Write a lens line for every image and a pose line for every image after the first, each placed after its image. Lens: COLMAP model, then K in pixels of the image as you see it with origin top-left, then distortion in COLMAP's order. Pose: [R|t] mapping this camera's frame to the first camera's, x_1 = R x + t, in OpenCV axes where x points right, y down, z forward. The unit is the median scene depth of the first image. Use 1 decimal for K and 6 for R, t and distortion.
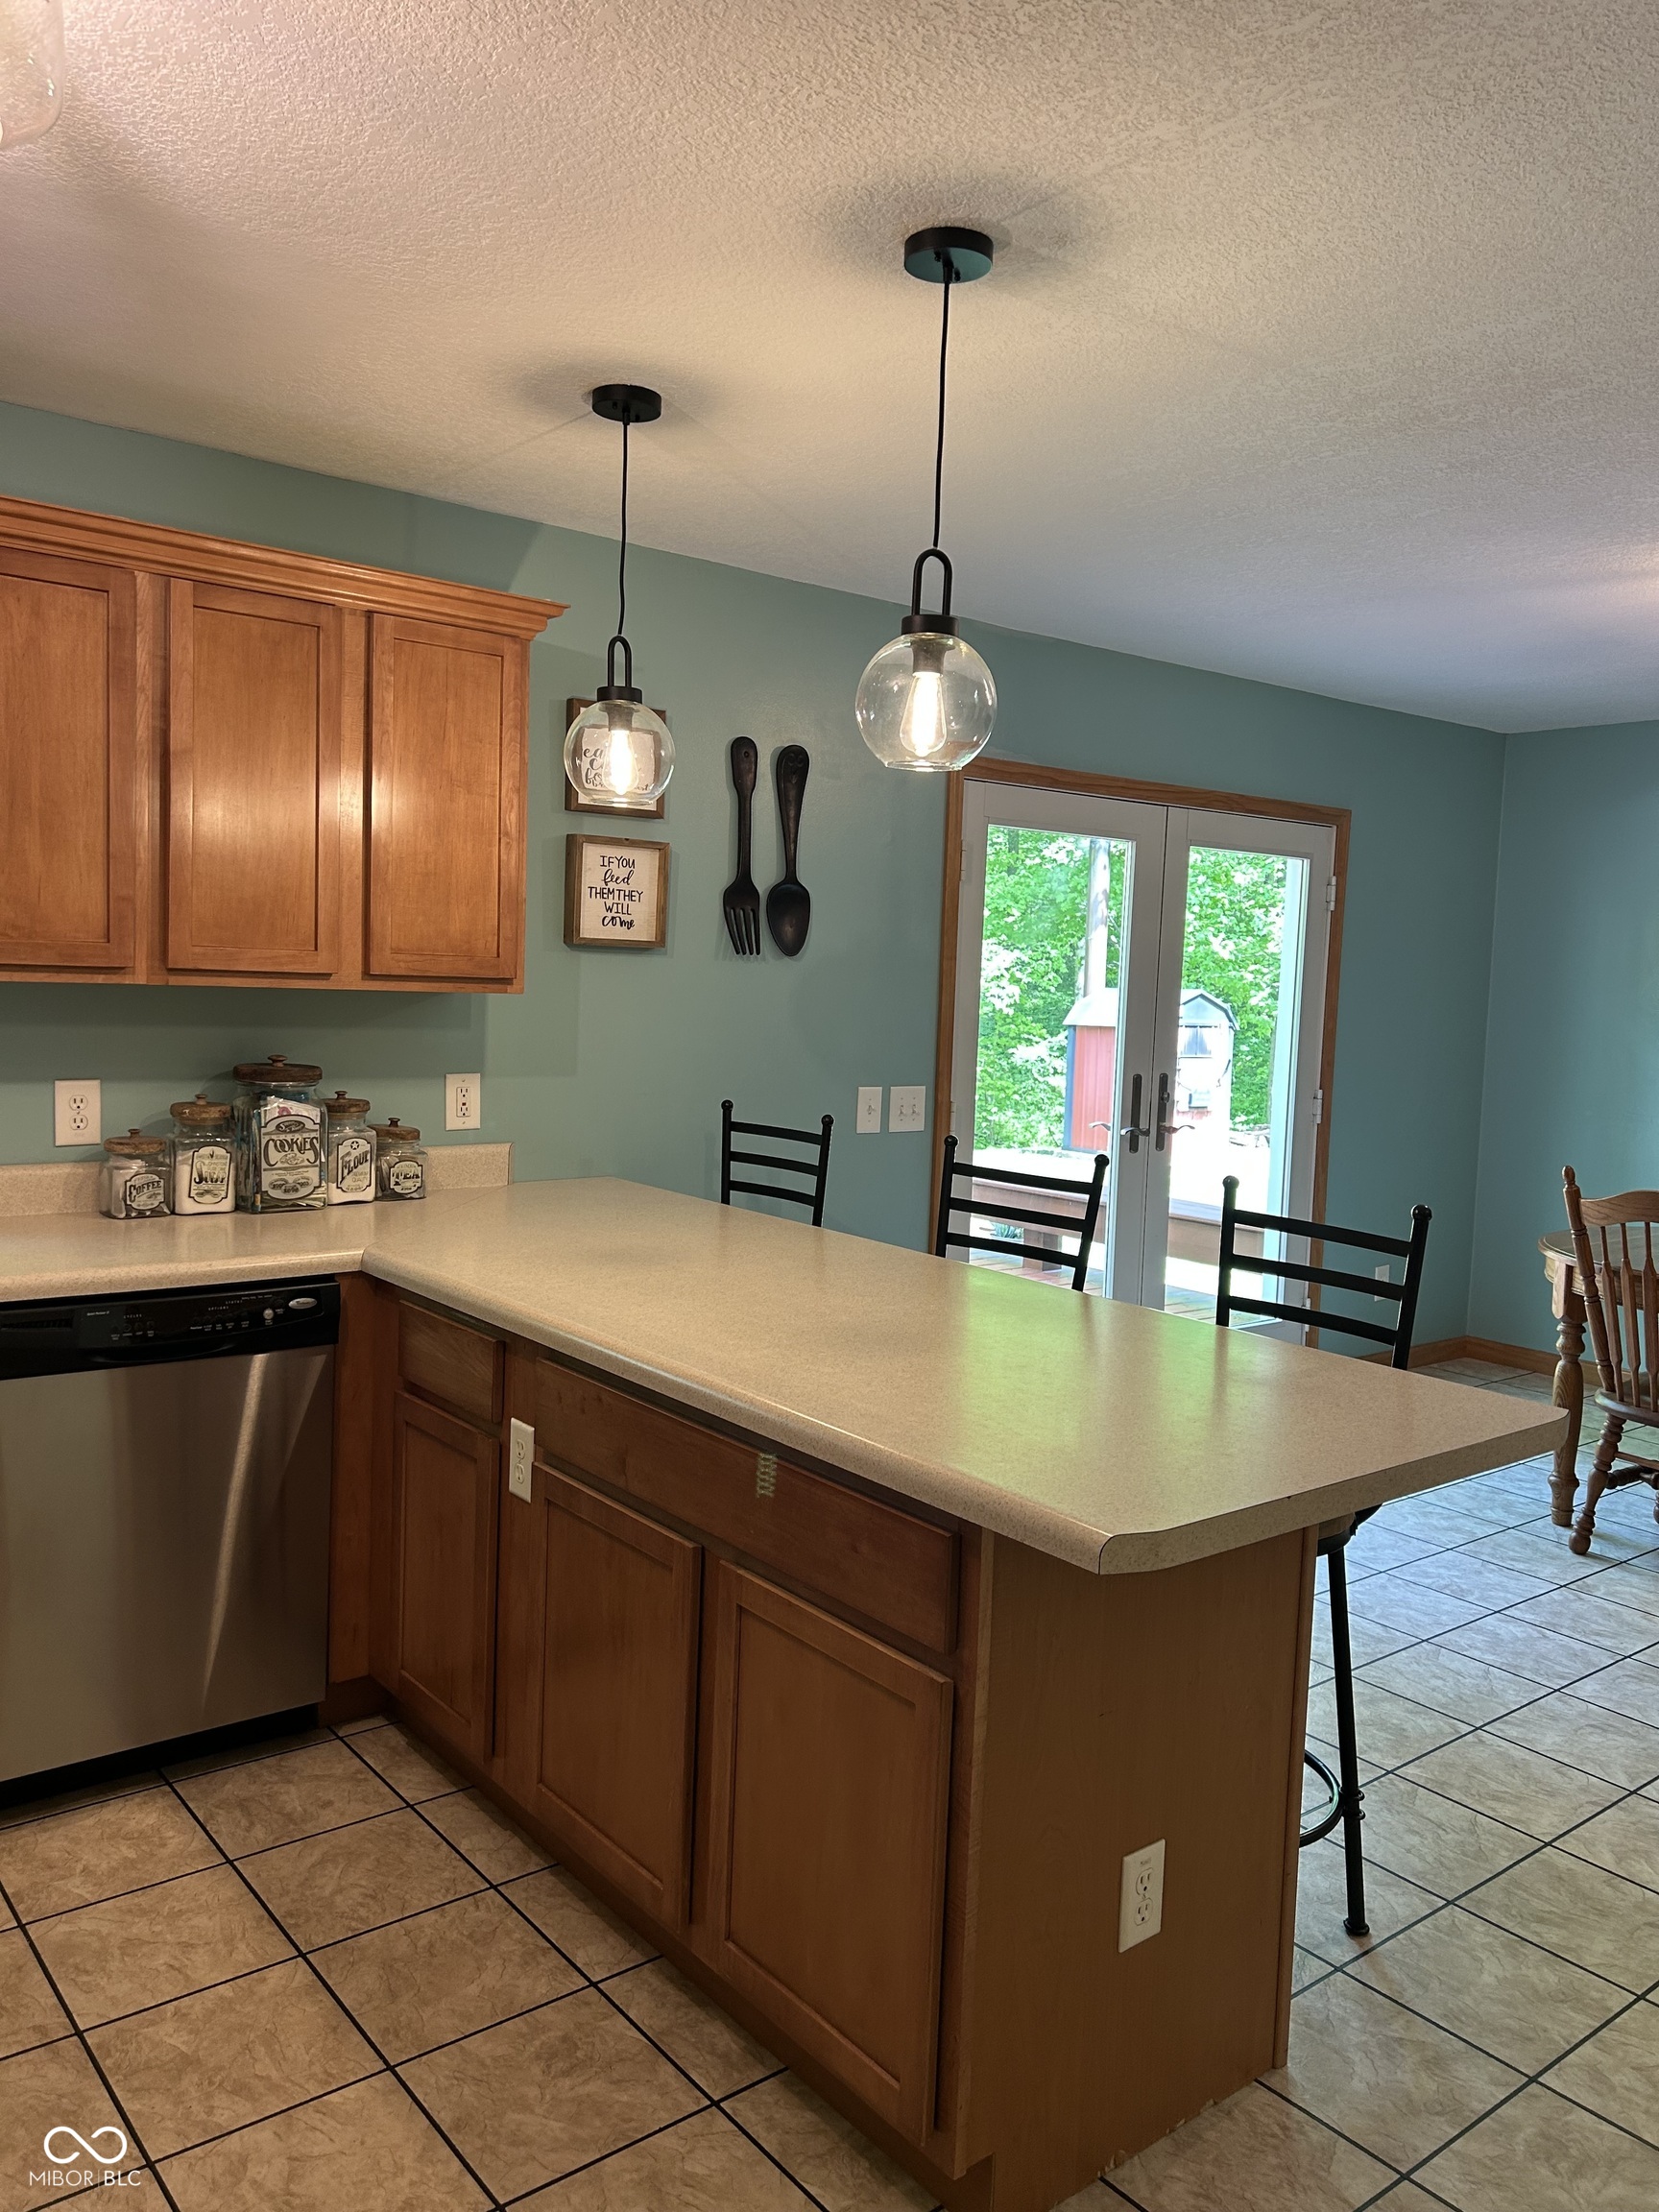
lens RADIAL K [[1668.1, 0, 839.2], [0, 1668.1, 1089.6], [0, 0, 1]] dist [0.050498, -0.046347]
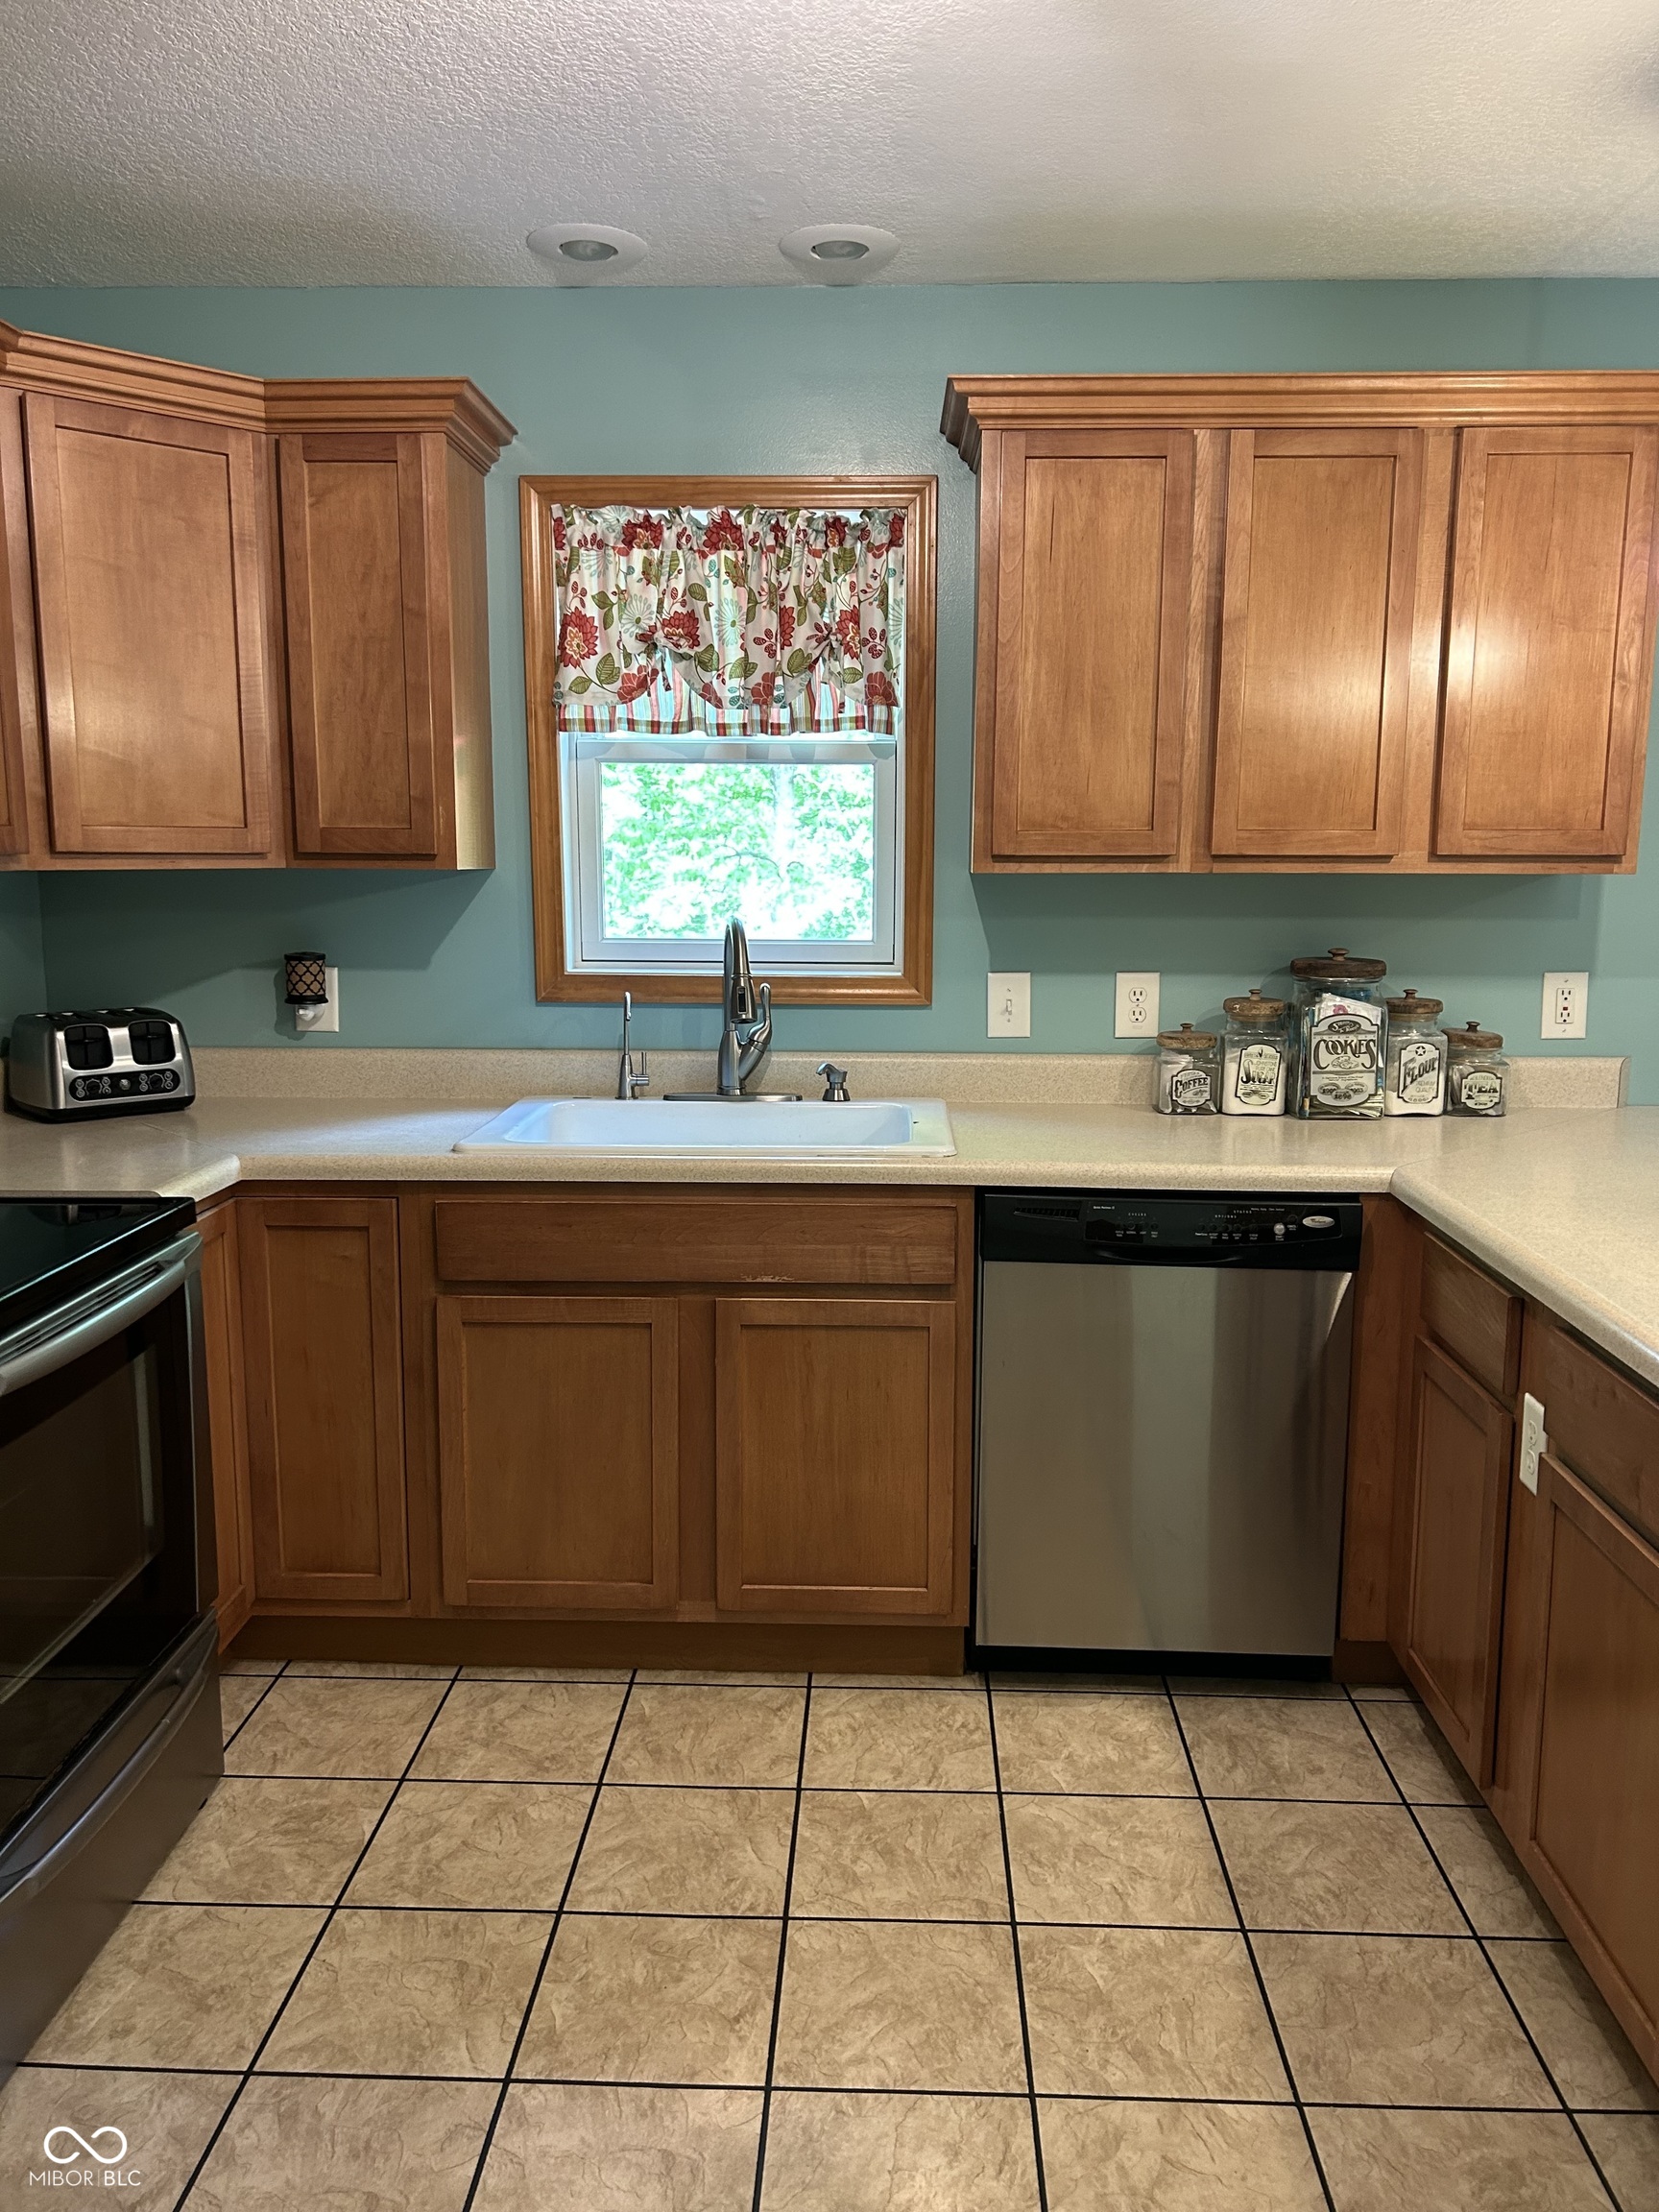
lens RADIAL K [[1668.1, 0, 839.2], [0, 1668.1, 1089.6], [0, 0, 1]] dist [0.050498, -0.046347]
pose [[0.758728, 0.062039, -0.648447, 0.063044], [-0.024825, 0.997485, 0.066386, 0.002657], [0.650935, -0.034271, 0.758360, 0.143881]]
